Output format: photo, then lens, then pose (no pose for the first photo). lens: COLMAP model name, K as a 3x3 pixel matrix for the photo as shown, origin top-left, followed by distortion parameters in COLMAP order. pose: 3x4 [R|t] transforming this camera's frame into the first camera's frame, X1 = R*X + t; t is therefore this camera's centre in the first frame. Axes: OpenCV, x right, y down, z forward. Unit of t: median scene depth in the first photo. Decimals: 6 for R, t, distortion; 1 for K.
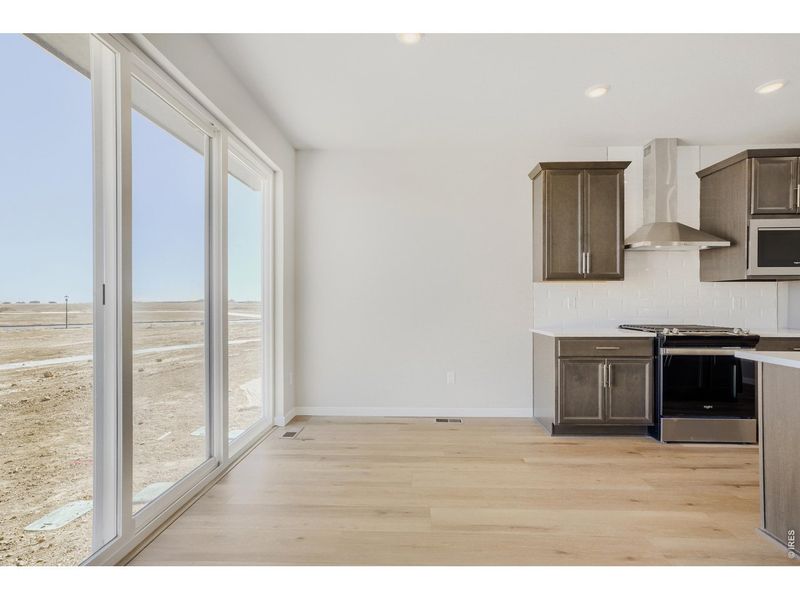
lens RADIAL K [[369.6, 0, 405.7], [0, 369.6, 305.7], [0, 0, 1]] dist [-0.017891, 0.005530]
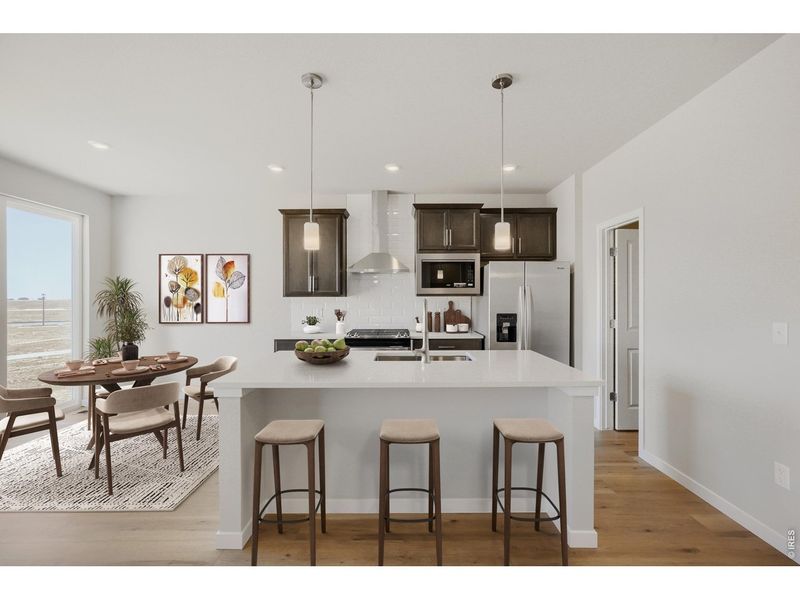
lens RADIAL K [[369.6, 0, 403.9], [0, 369.6, 298.3], [0, 0, 1]] dist [-0.017891, 0.005530]
pose [[0.999904, 0.001068, 0.013780, 0.774189], [-0.000912, 0.999936, -0.011316, -0.044839], [-0.013791, 0.011302, 0.999841, -0.348725]]
